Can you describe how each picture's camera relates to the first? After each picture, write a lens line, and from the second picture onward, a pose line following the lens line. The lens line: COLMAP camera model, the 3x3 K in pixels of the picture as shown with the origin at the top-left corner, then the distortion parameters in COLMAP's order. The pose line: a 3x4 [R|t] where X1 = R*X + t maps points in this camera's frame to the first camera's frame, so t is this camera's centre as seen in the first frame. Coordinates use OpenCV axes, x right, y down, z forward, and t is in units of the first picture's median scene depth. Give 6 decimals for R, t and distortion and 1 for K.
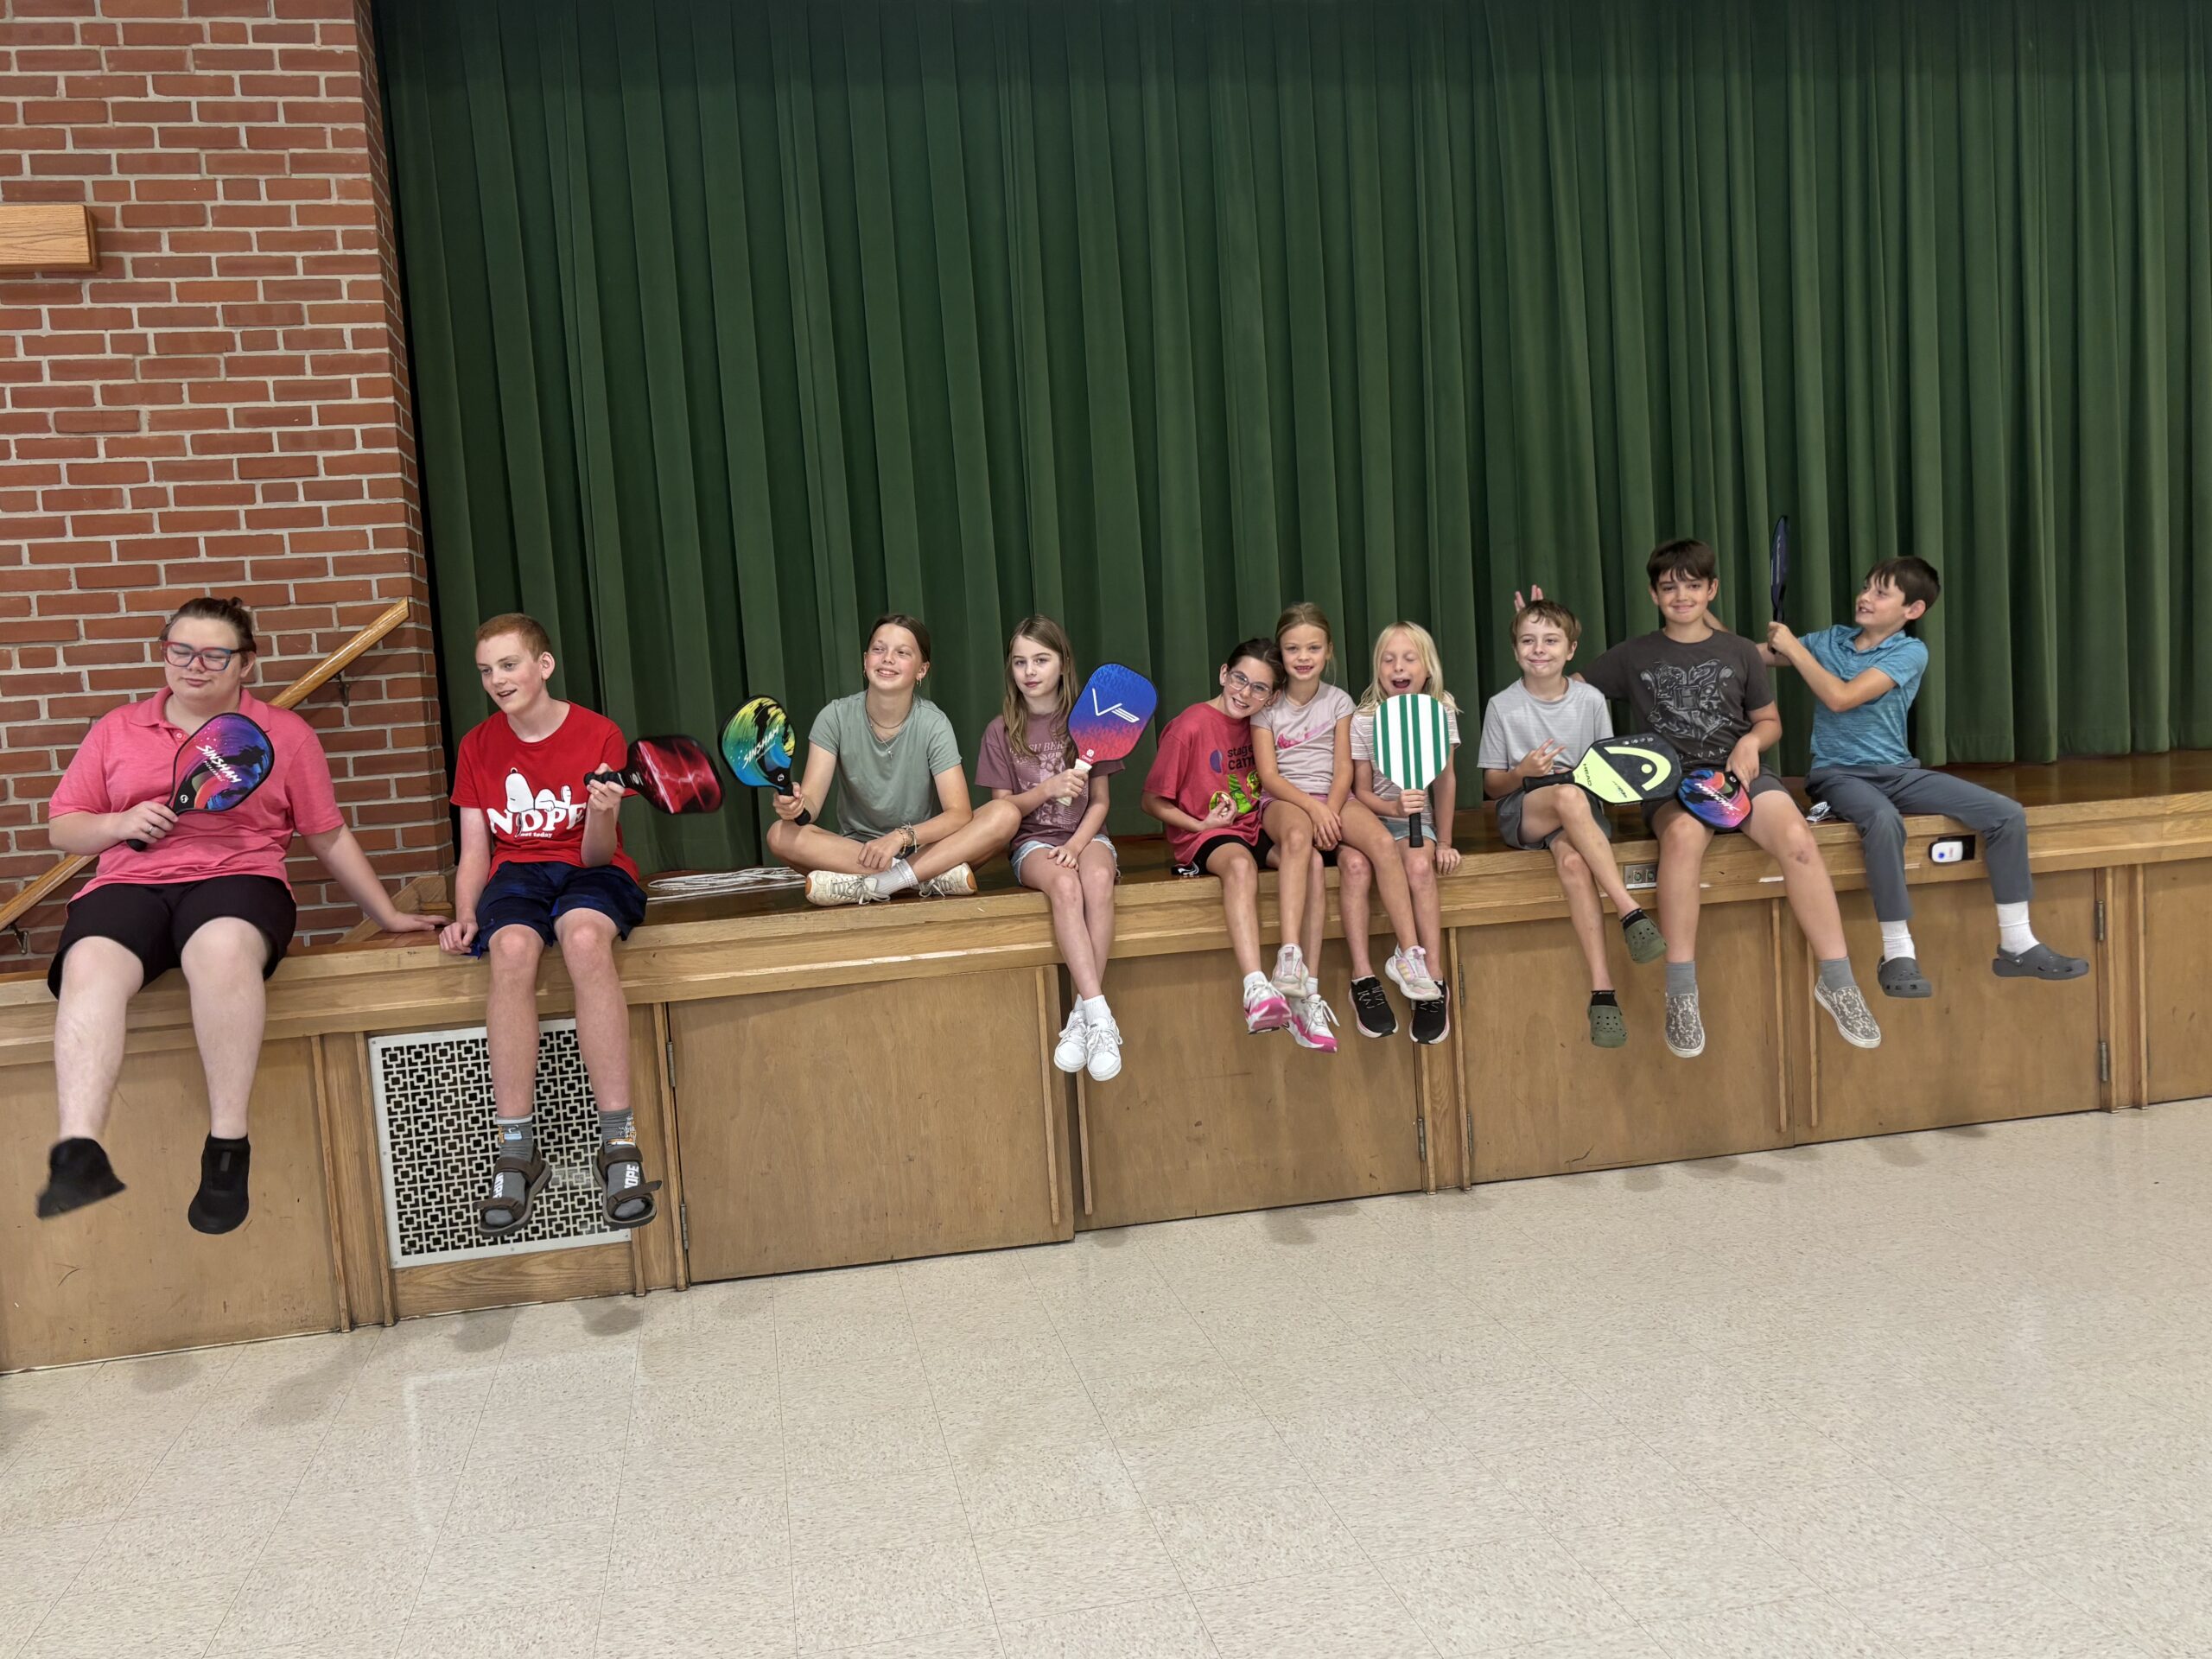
lens RADIAL K [[2496.1, 0, 1107.3], [0, 2496.1, 829.6], [0, 0, 1]] dist [0.102999, 0.000000]
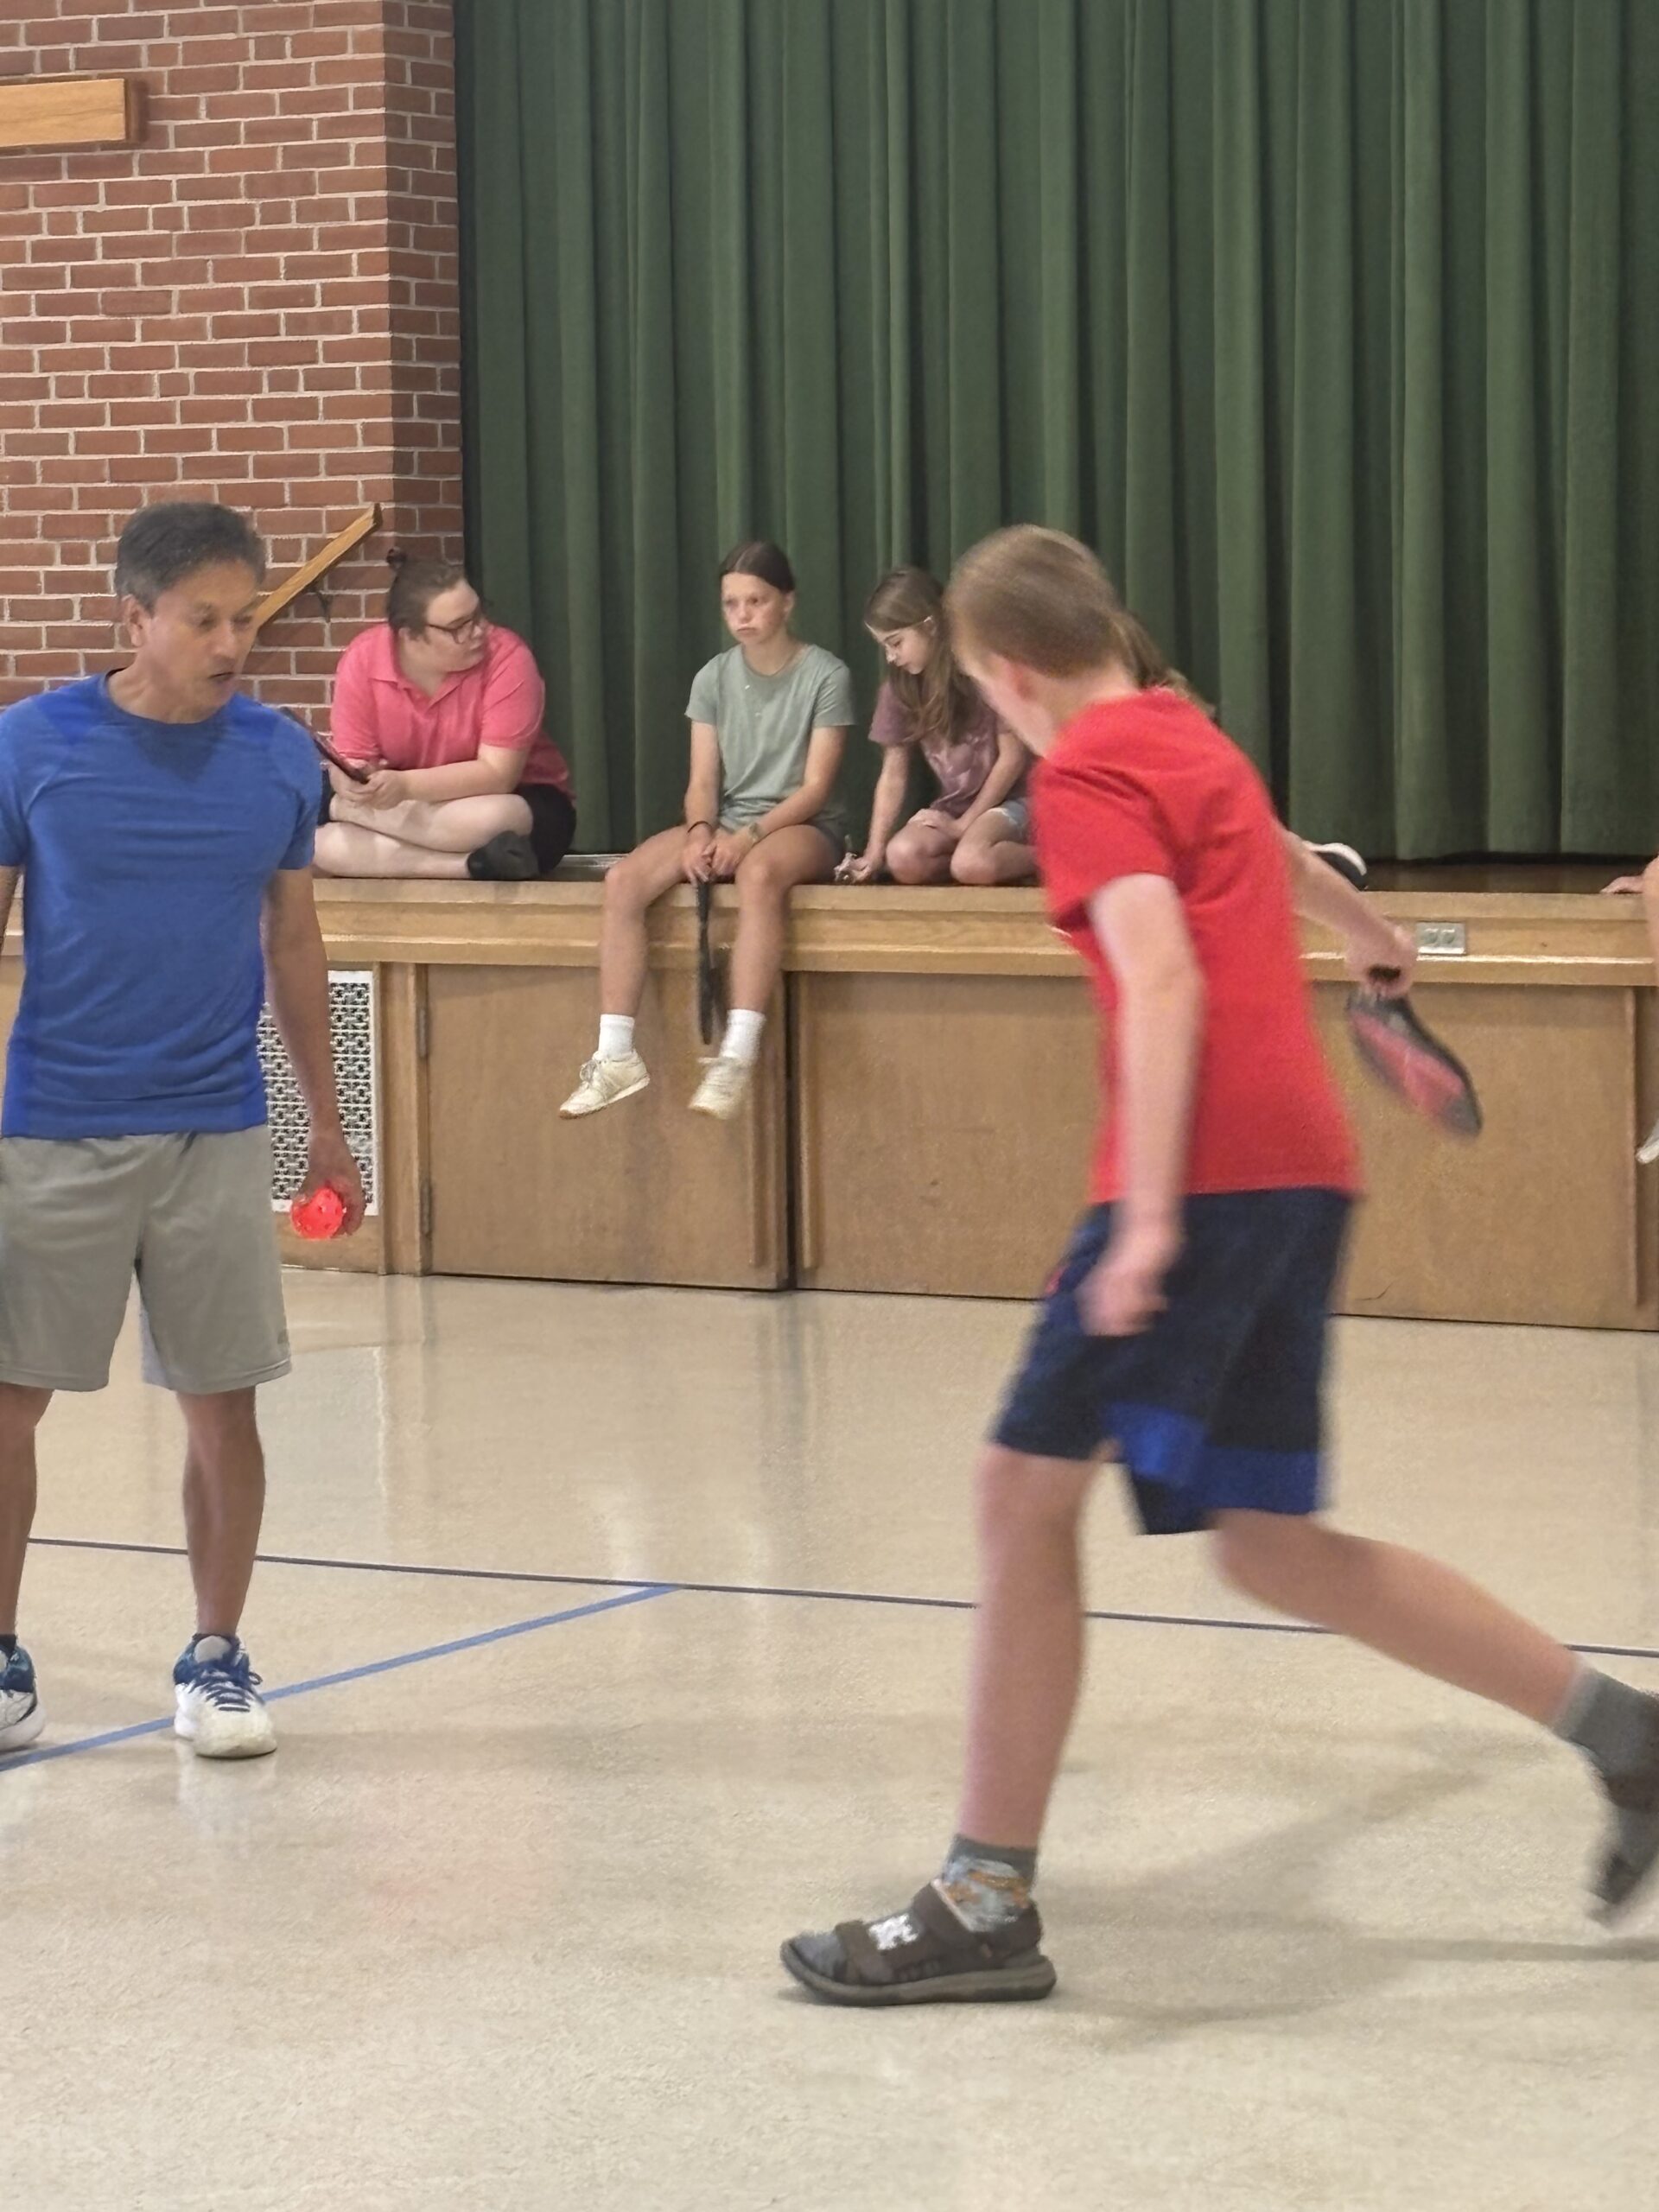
lens RADIAL K [[6622.2, 0, 833.0], [0, 6622.2, 1102.9], [0, 0, 1]] dist [0.234616, 0.000000]
pose [[0.730177, 0.098534, -0.676116, 1.454777], [-0.089401, 0.994818, 0.048432, -0.009961], [0.677384, 0.025081, 0.735202, -0.607145]]
